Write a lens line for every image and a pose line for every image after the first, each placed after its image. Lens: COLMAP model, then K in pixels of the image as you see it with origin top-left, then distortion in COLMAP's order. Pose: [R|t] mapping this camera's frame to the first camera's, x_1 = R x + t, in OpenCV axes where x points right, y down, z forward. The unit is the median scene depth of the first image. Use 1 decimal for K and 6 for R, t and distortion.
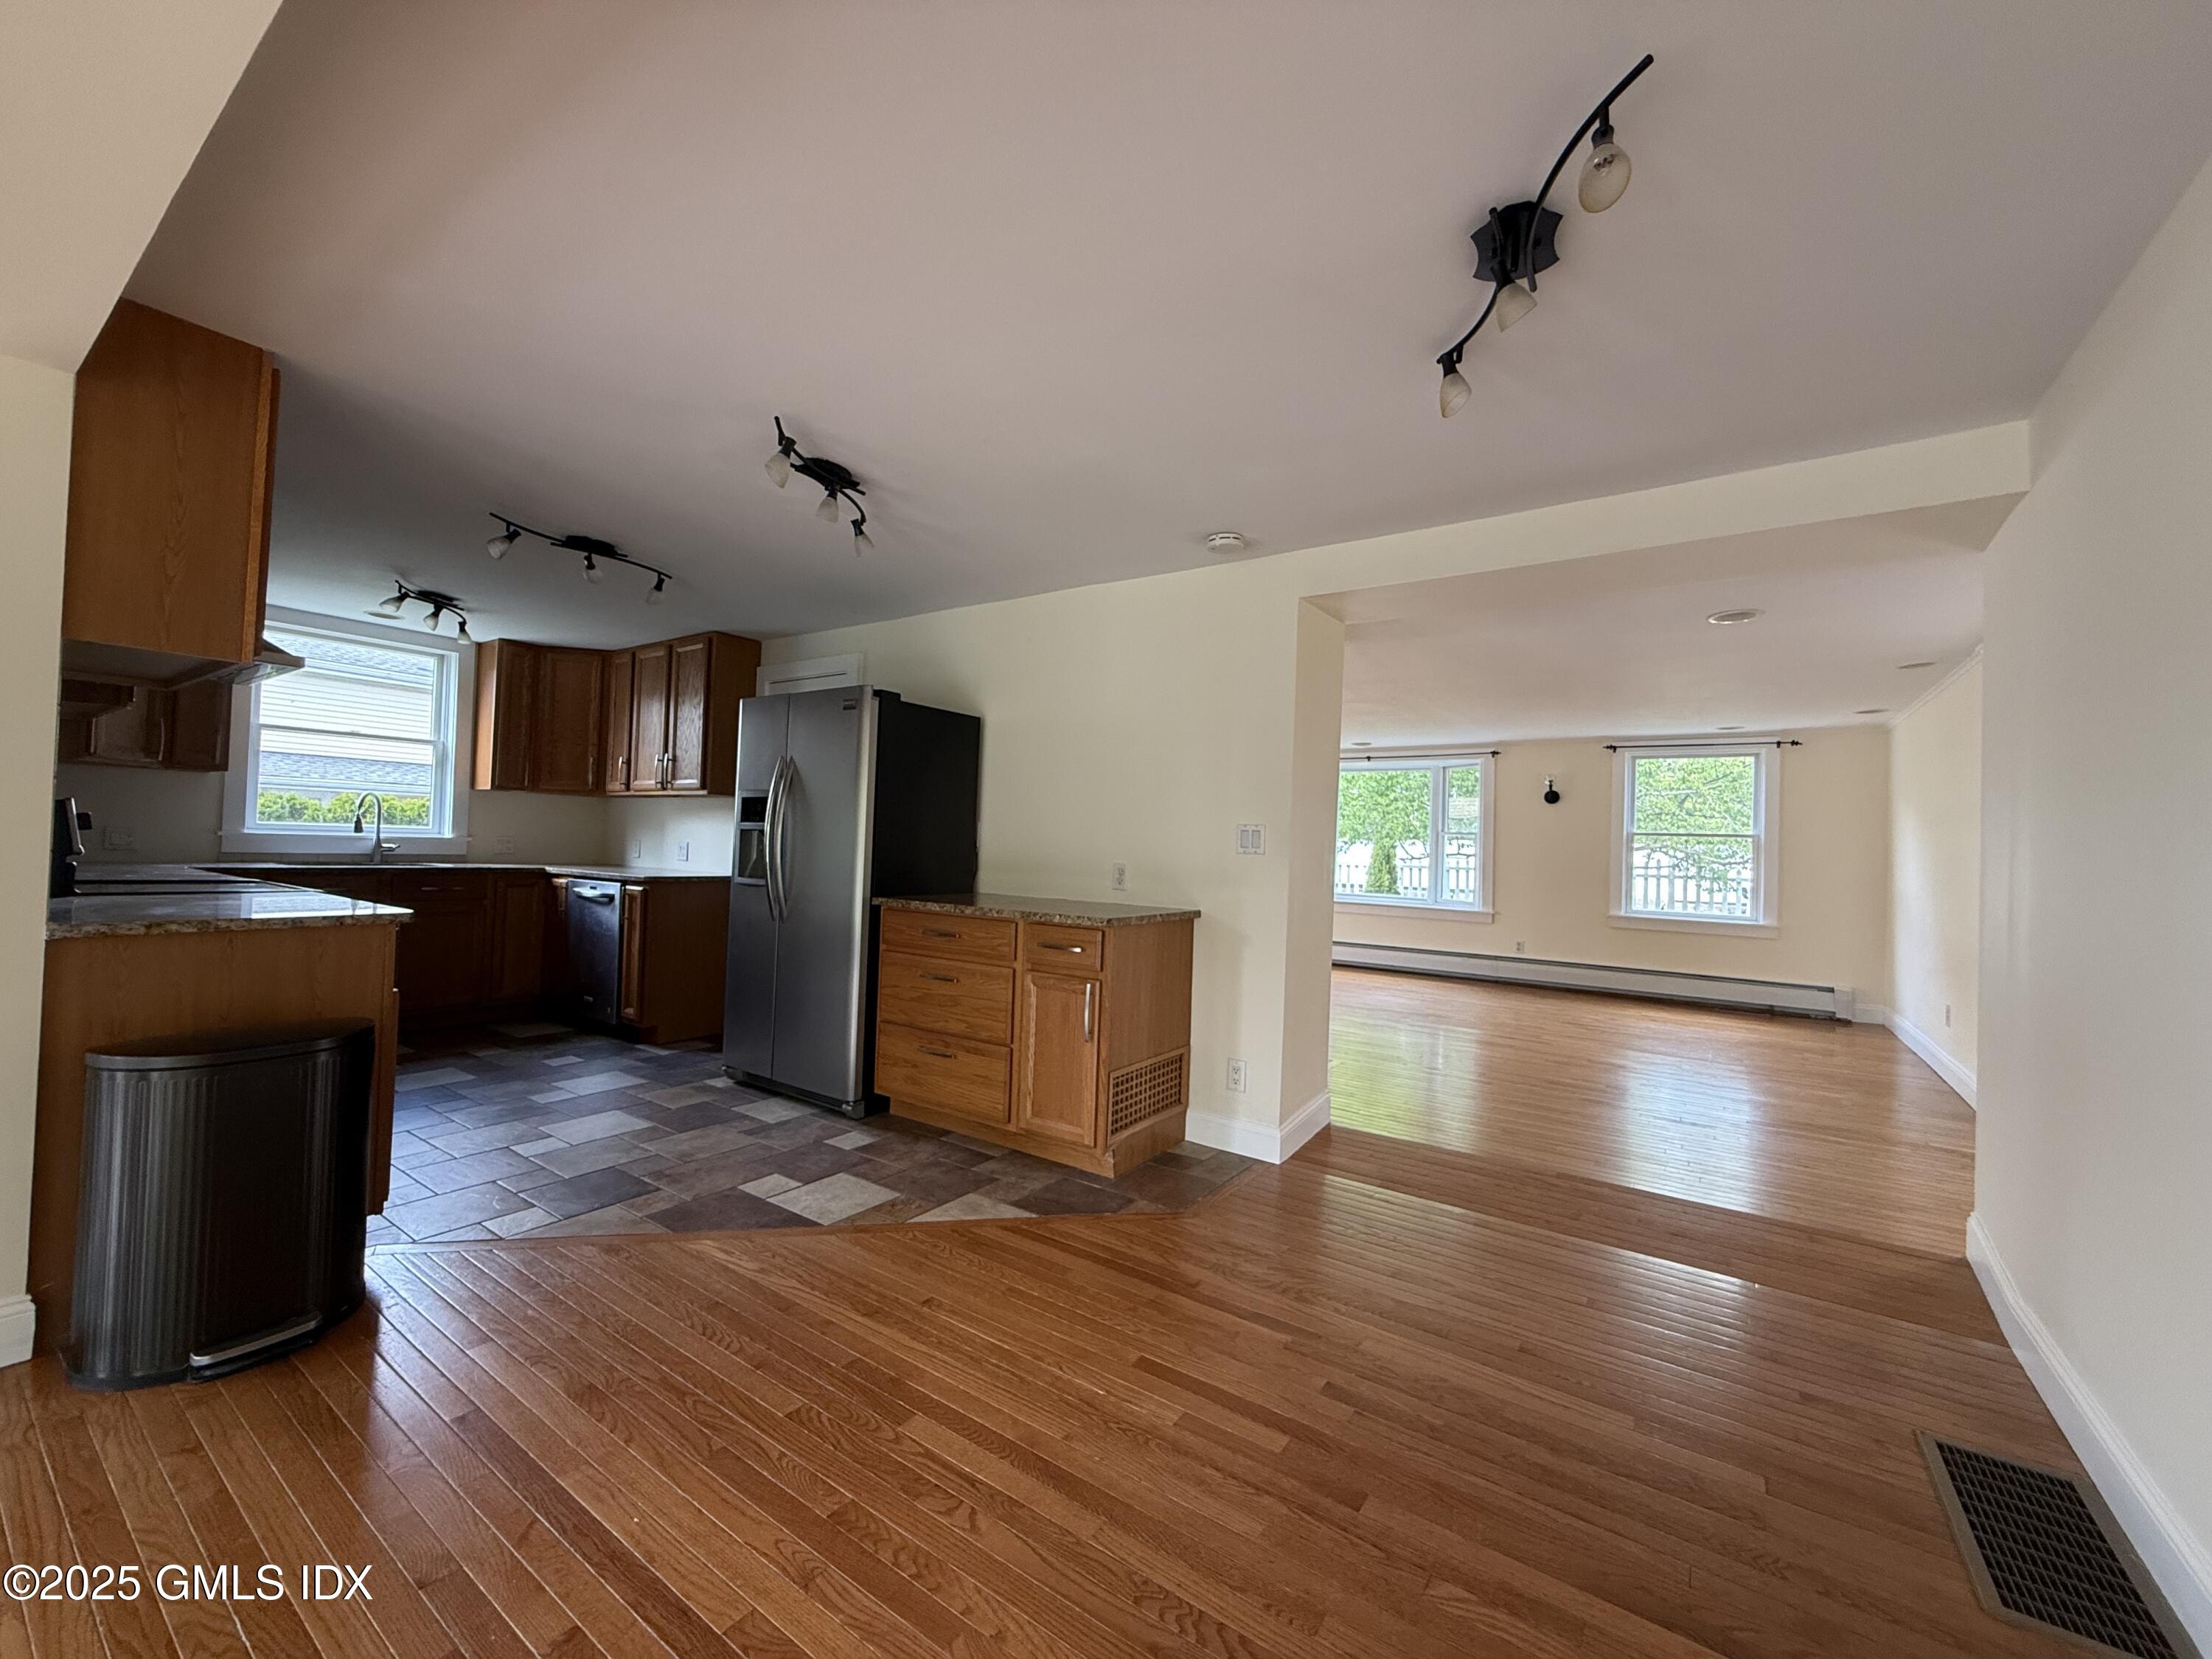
lens RADIAL K [[881.6, 0, 1098.0], [0, 881.6, 828.6], [0, 0, 1]] dist [0.000455, 0.000433]
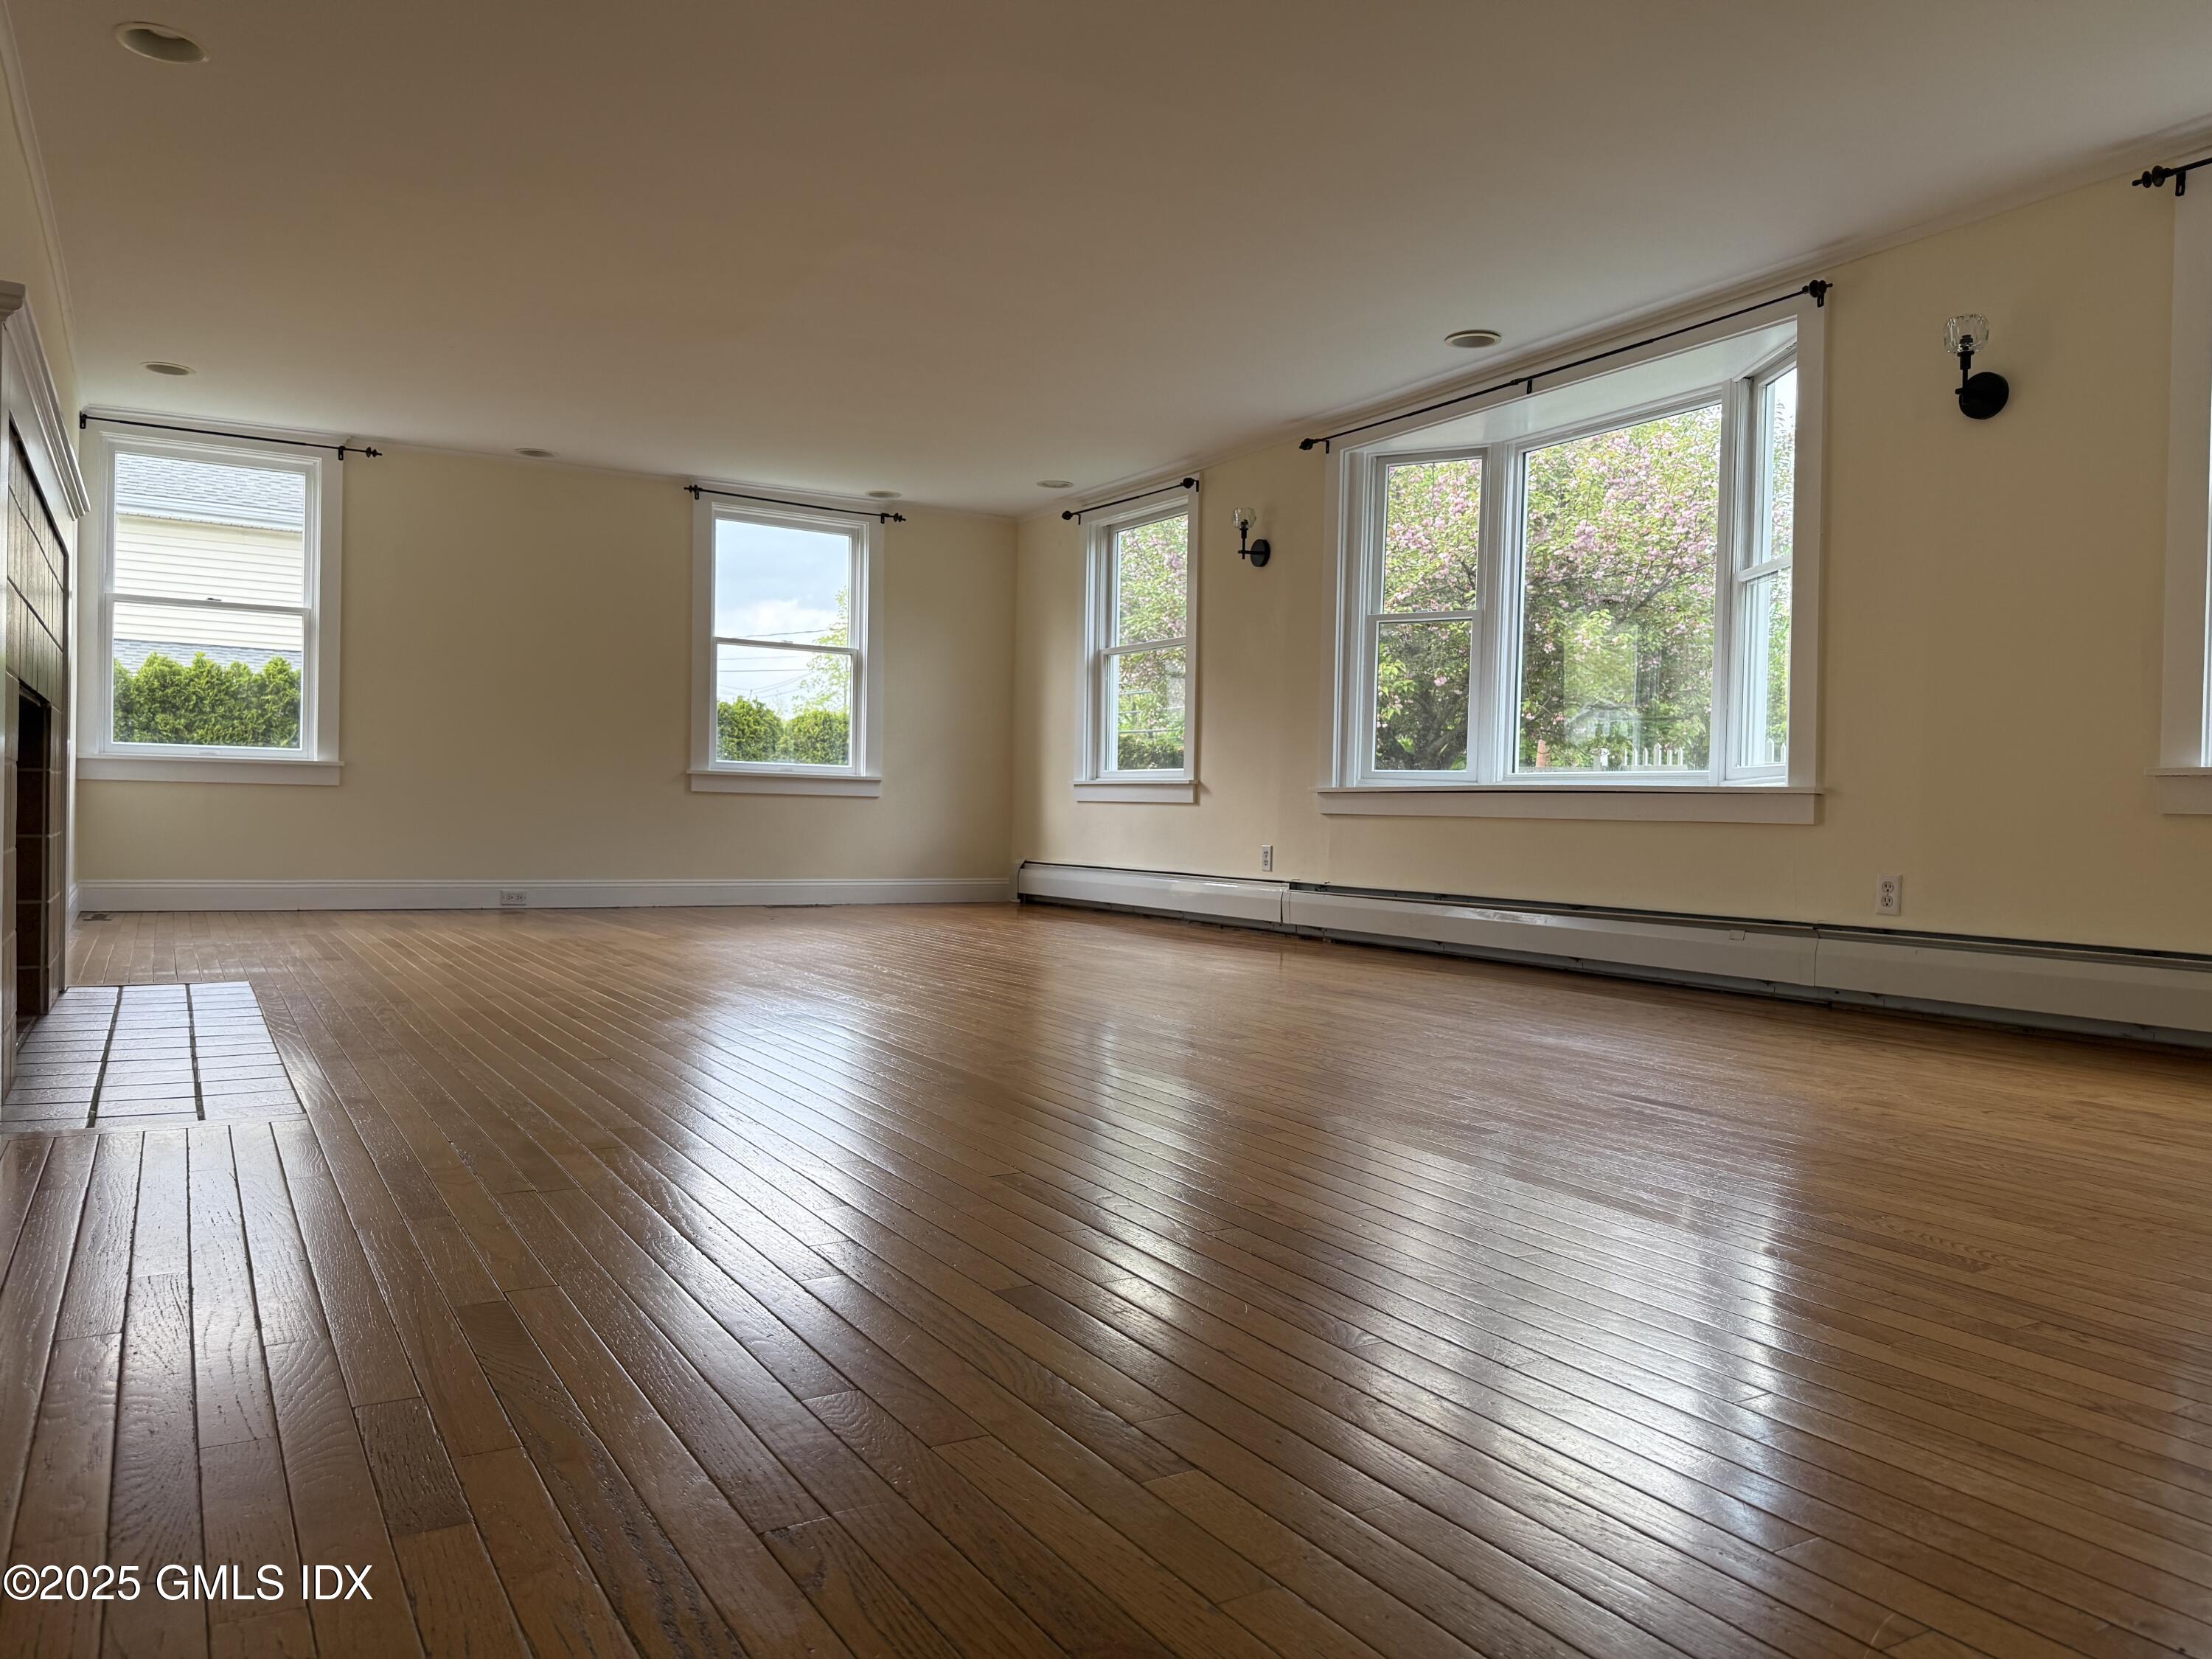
lens RADIAL K [[1552.6, 0, 1143.7], [0, 1552.6, 870.0], [0, 0, 1]] dist [0.066696, -0.083922]
pose [[0.920128, -0.000196, -0.391619, 1.032221], [0.018306, 0.998928, 0.042511, 0.219669], [0.391191, -0.046284, 0.919145, 0.849971]]
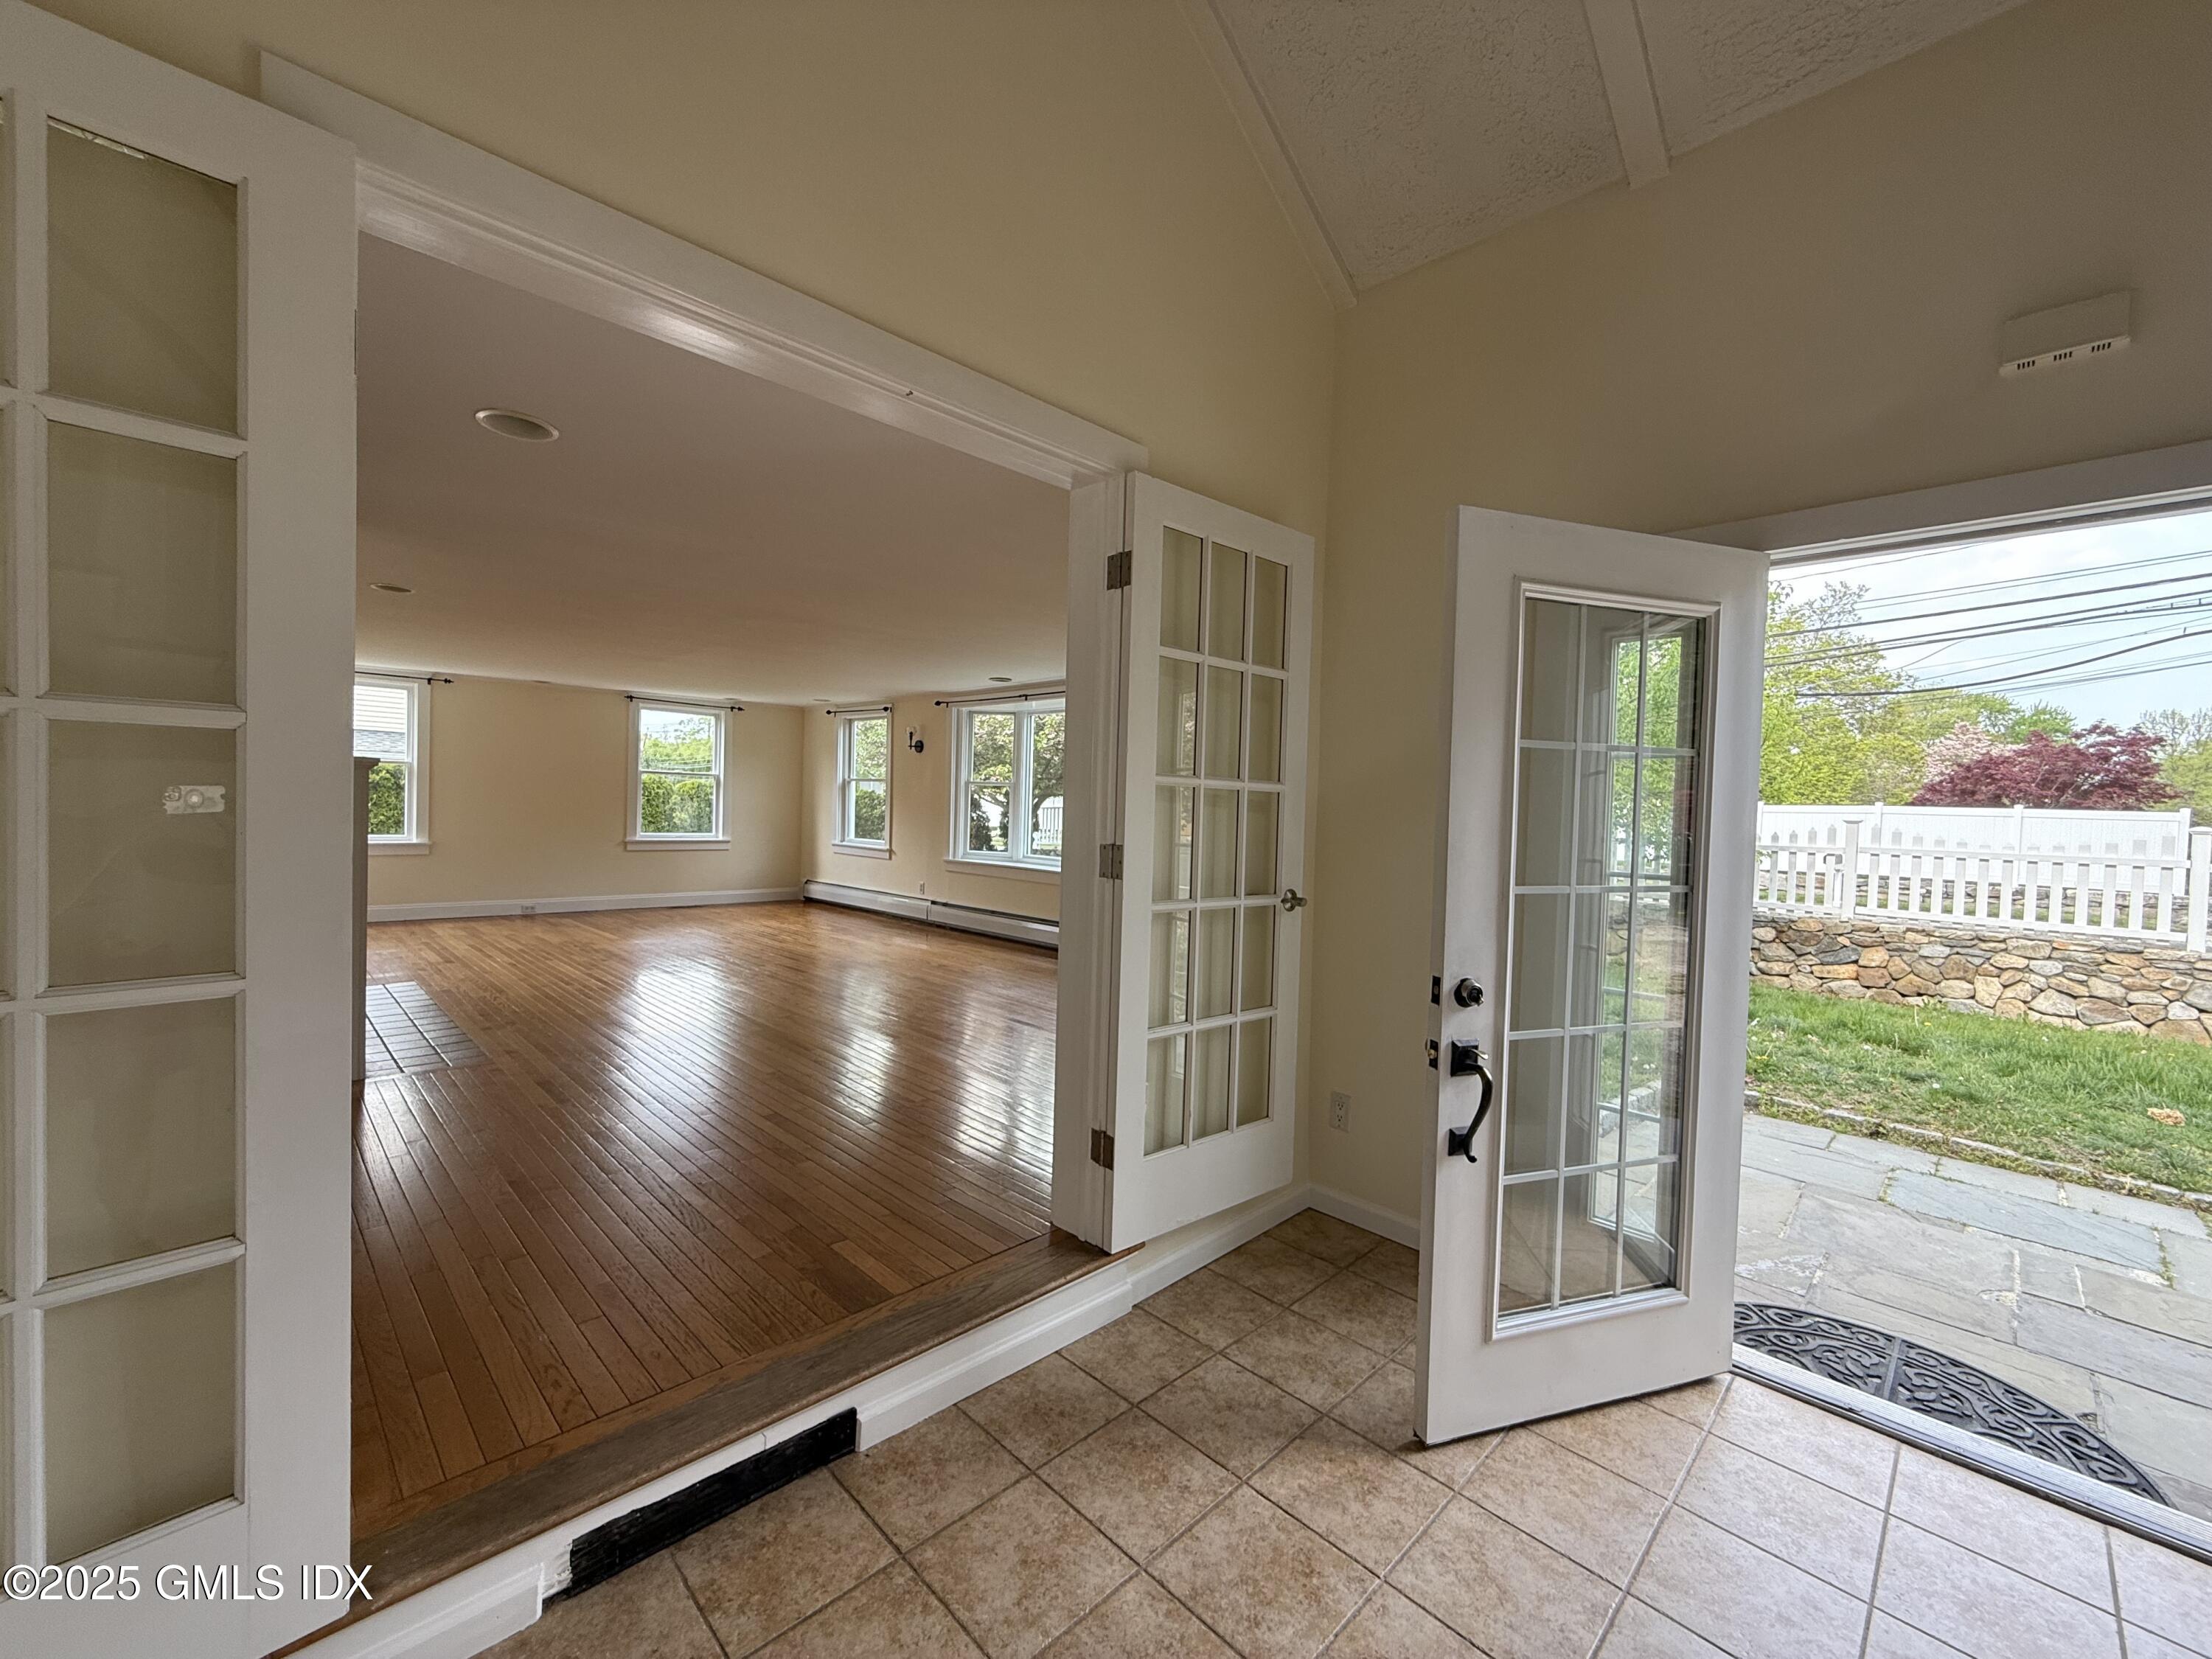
lens RADIAL K [[881.6, 0, 1102.7], [0, 881.6, 828.6], [0, 0, 1]] dist [0.000455, 0.000433]
pose [[0.985371, -0.002447, -0.170408, 1.305055], [0.009292, 0.999181, 0.039379, 0.035262], [0.170172, -0.040387, 0.984586, 0.437943]]
